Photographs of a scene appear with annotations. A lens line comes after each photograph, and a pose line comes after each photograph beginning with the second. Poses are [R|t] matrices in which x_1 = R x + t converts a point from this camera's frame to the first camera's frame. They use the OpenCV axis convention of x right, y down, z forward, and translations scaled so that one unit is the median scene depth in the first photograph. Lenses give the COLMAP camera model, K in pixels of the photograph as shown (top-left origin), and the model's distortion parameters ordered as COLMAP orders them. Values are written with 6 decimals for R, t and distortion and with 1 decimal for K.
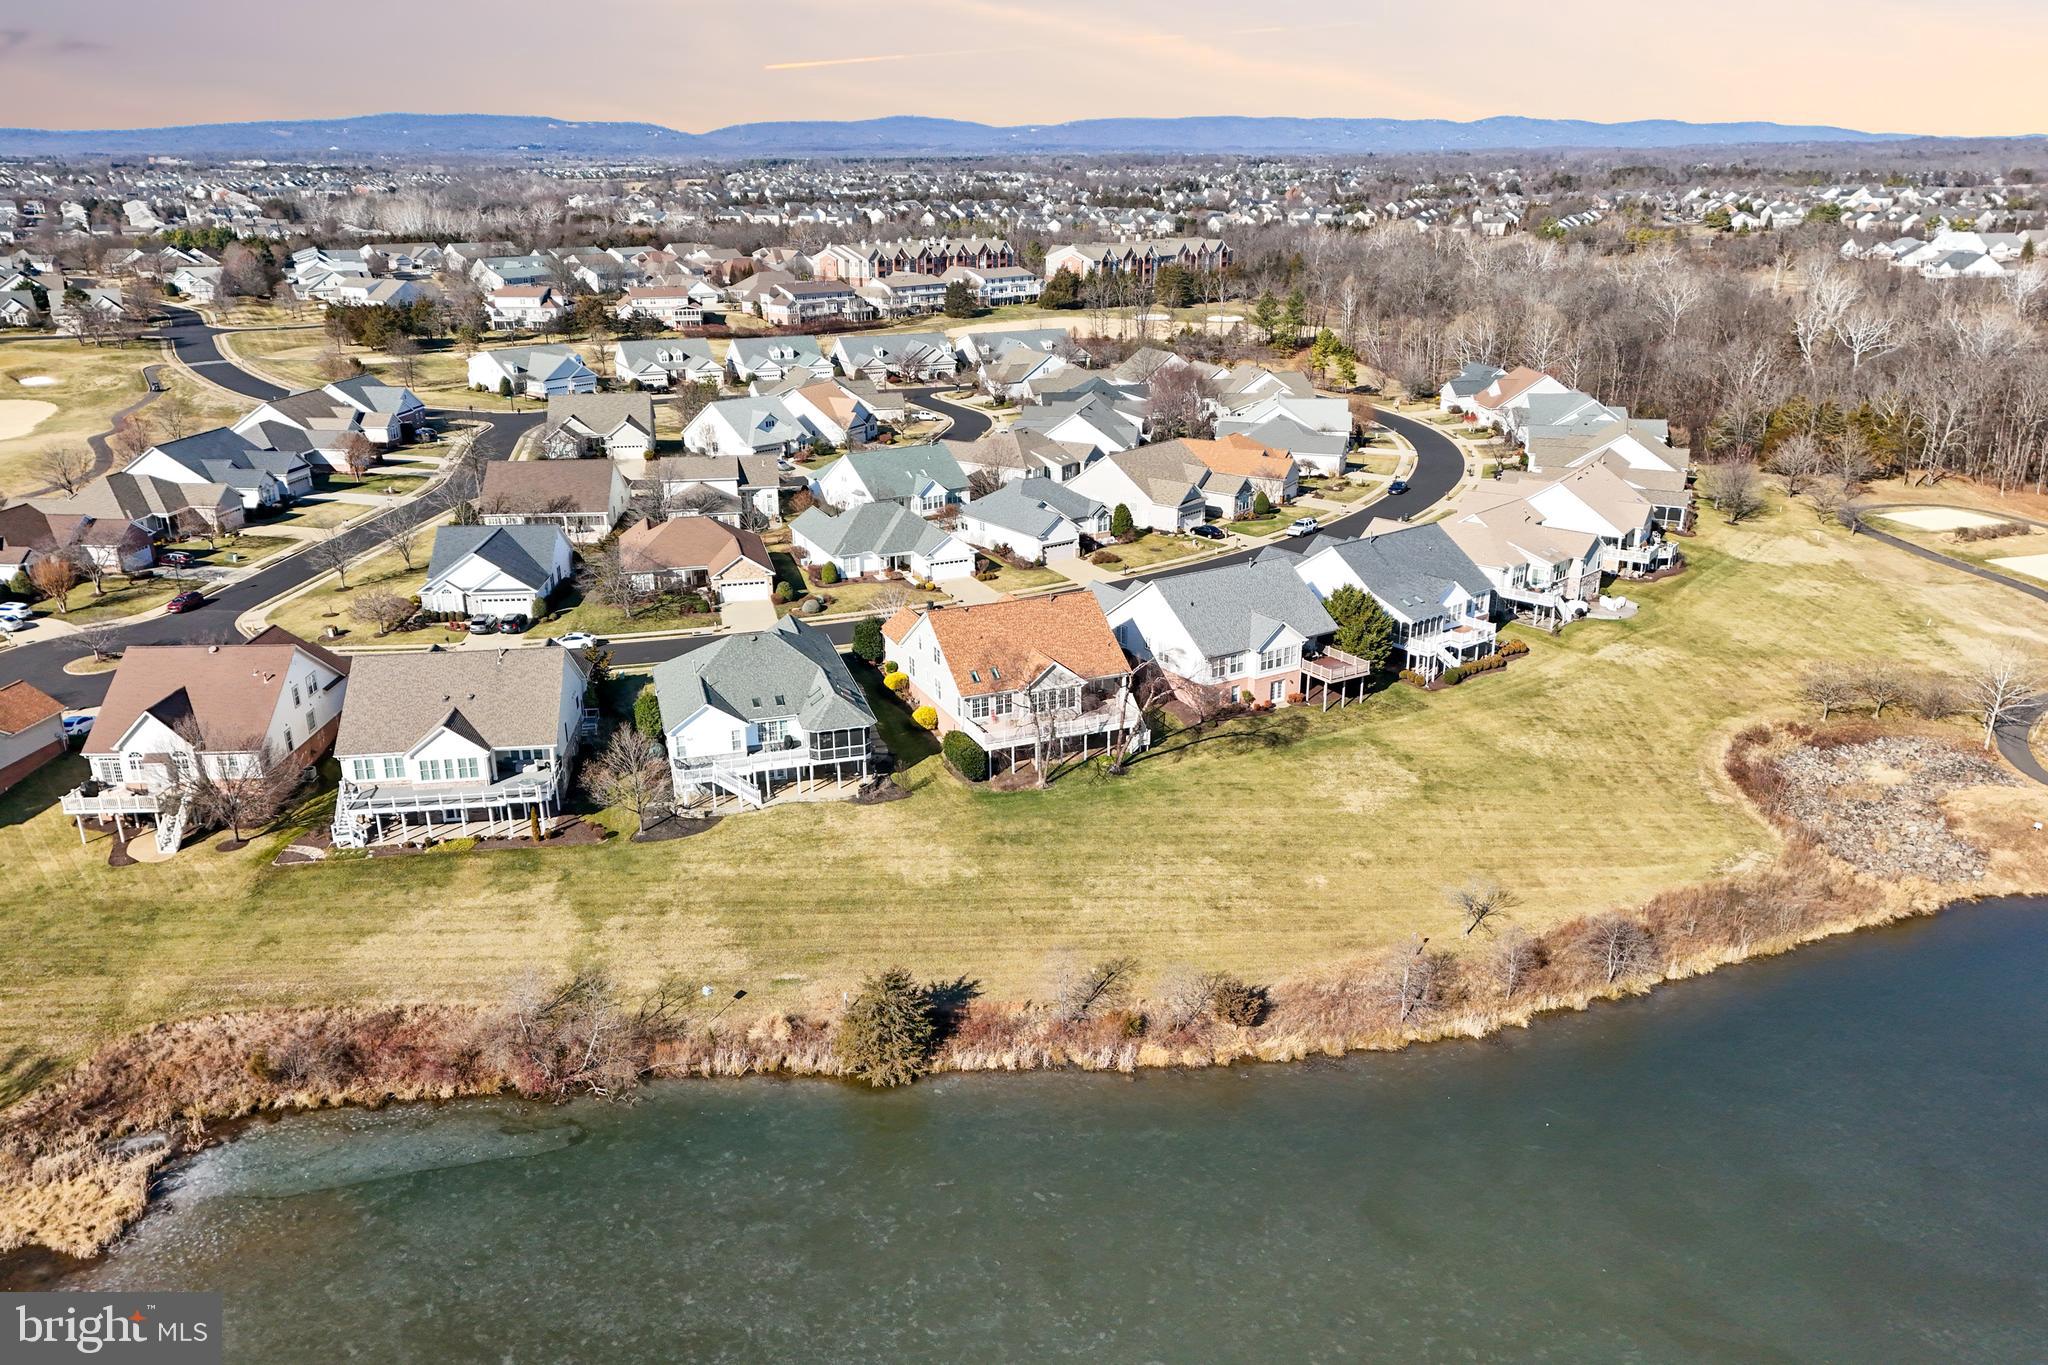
lens RADIAL K [[1500.3, 0, 1023.2], [0, 1500.3, 742.5], [0, 0, 1]] dist [0.075330, -0.086361]
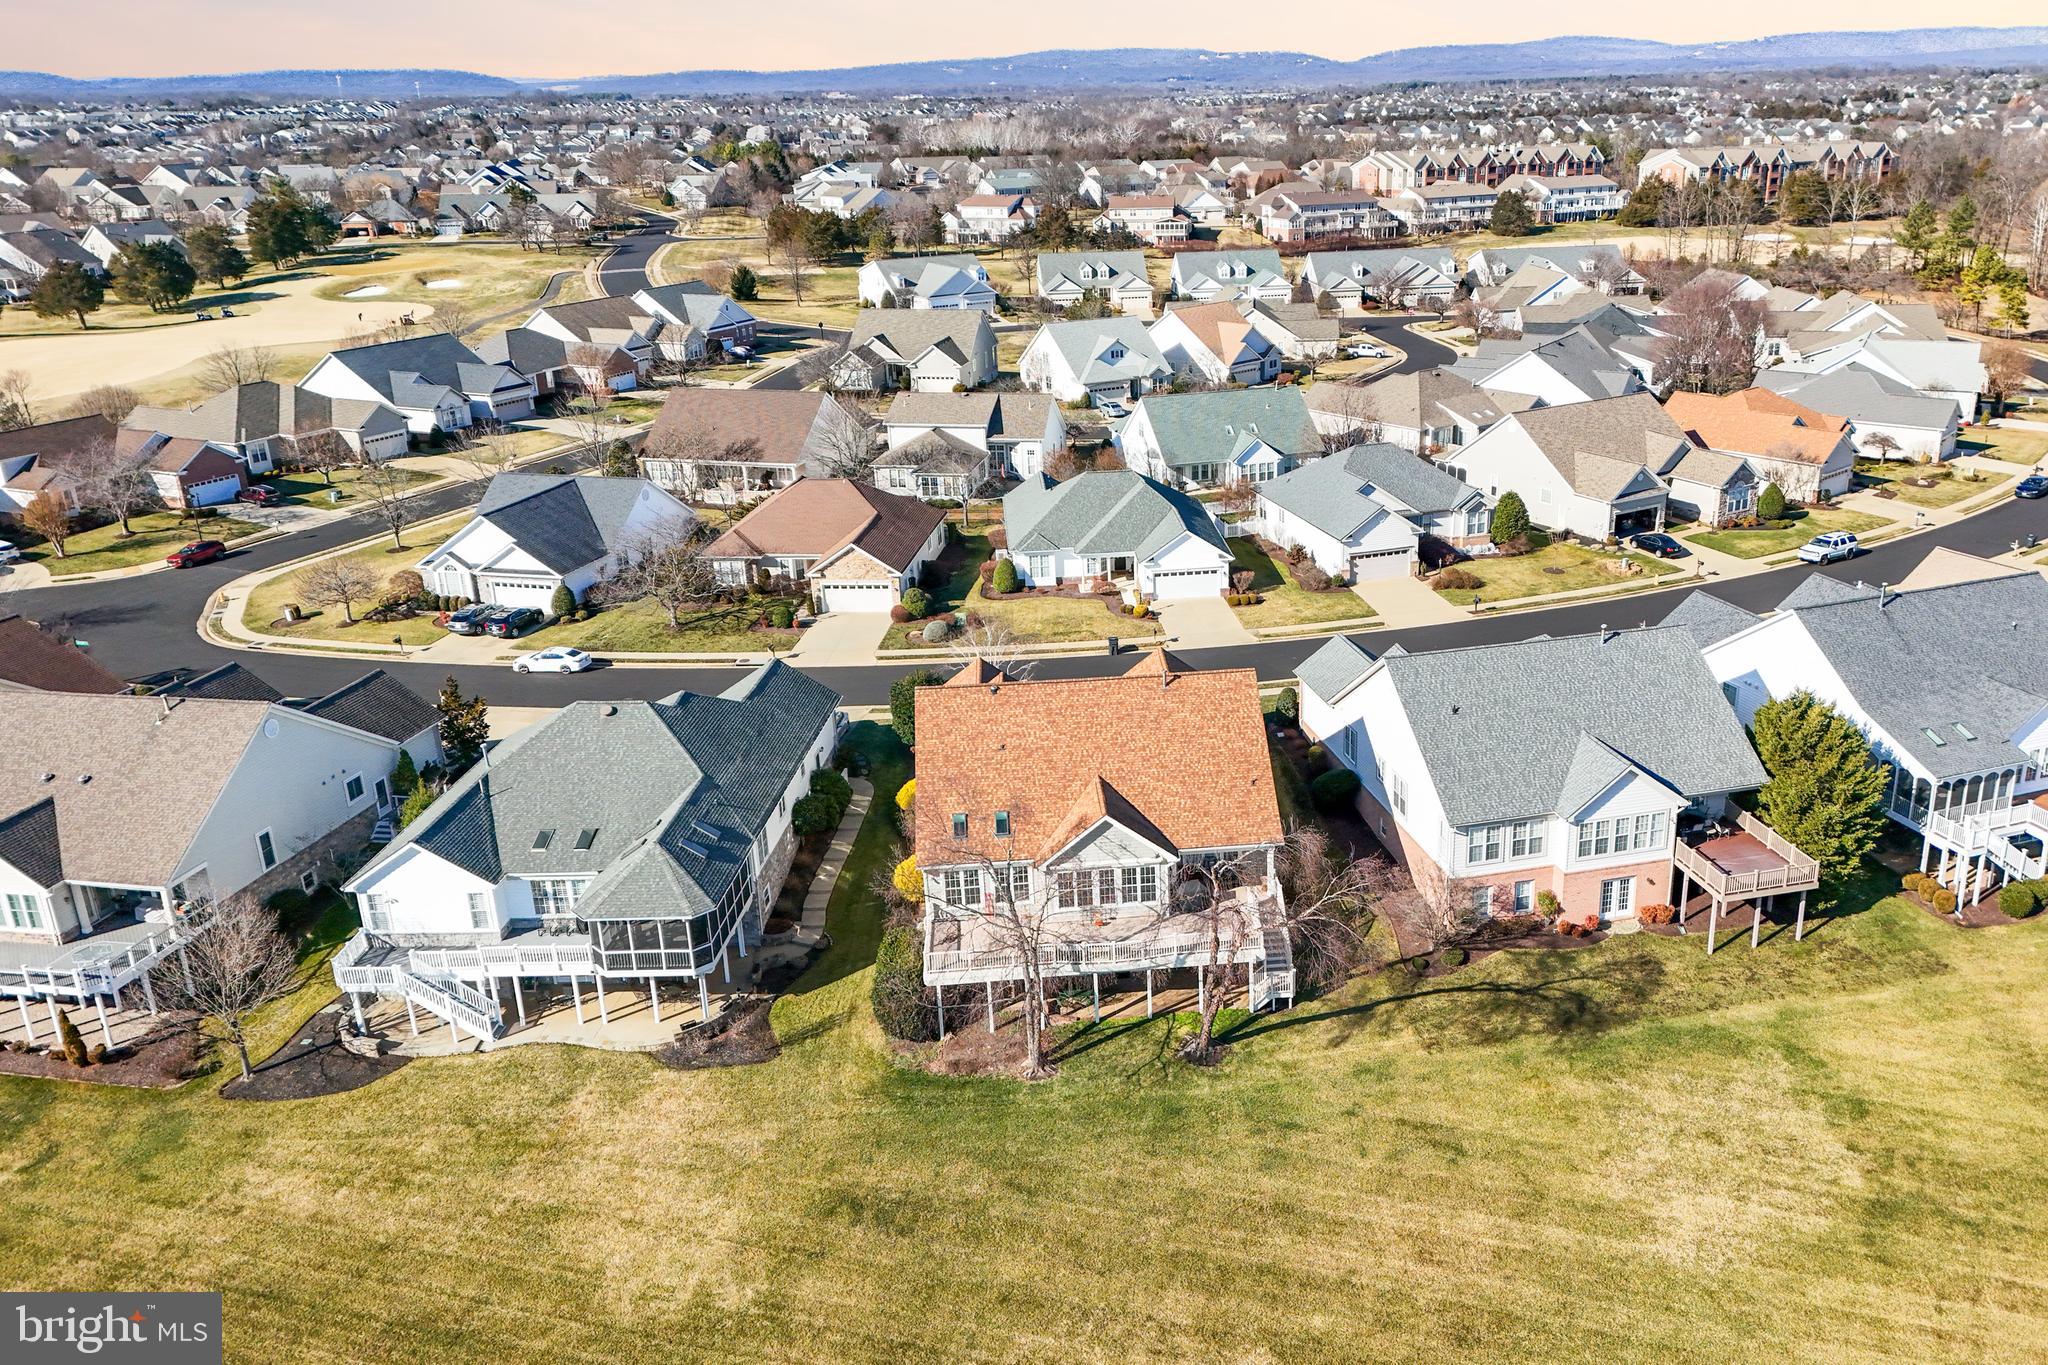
lens RADIAL K [[1577.9, 0, 1177.3], [0, 1577.9, 685.3], [0, 0, 1]] dist [0.067483, -0.064276]
pose [[0.953789, 0.093412, -0.285589, 0.118685], [-0.096118, 0.995359, 0.004560, -0.063434], [0.284689, 0.023101, 0.958341, 0.306017]]
